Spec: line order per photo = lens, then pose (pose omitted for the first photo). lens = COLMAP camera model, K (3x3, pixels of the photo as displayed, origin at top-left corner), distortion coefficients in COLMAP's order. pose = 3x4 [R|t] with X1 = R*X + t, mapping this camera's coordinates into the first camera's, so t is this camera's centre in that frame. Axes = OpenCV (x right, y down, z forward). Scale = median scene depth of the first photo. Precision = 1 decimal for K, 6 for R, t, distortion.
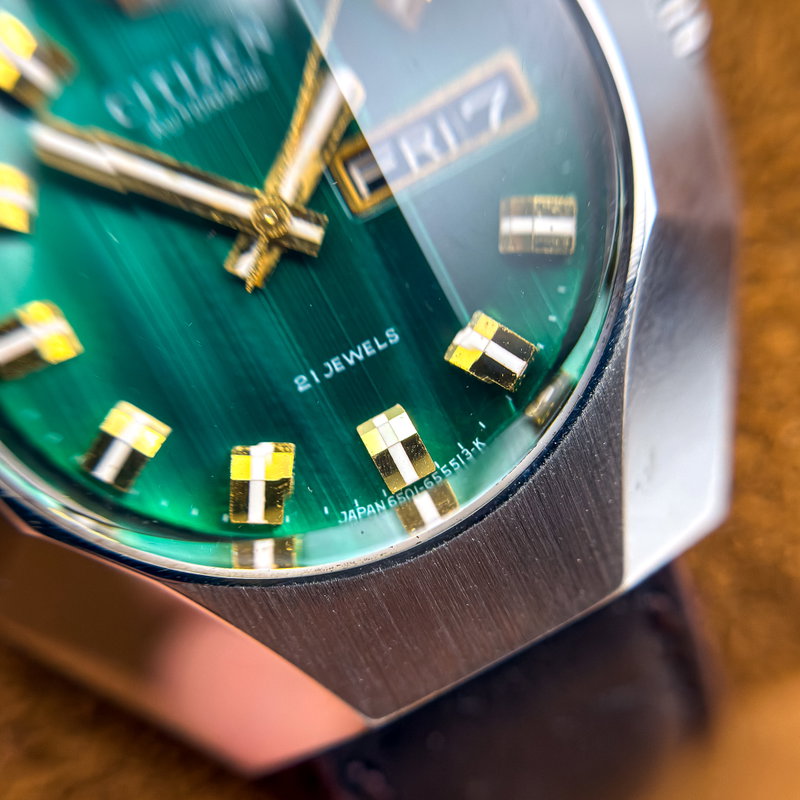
lens RADIAL K [[1318.6, 0, 411.5], [0, 1318.6, 437.4], [0, 0, 1]] dist [0.665429, -1.415145]
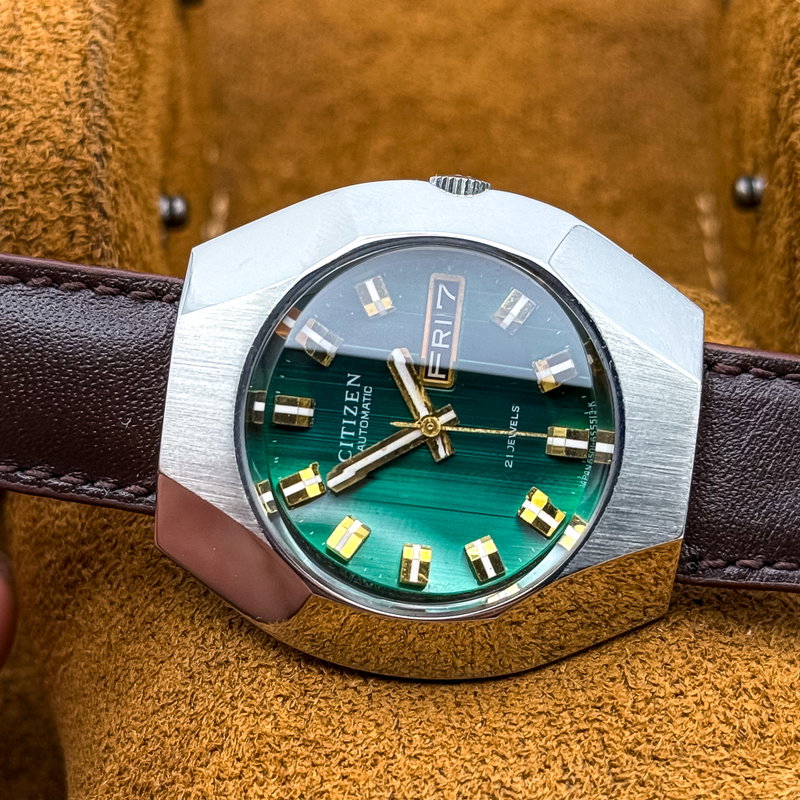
lens RADIAL K [[2510.1, 0, 400.0], [0, 2510.1, 400.0], [0, 0, 1]] dist [0.111964, 0.181057]
pose [[0.572776, -0.819382, -0.023256, -0.015309], [0.818568, 0.573245, -0.036558, -0.089497], [0.043286, 0.001902, 0.999061, -2.527025]]
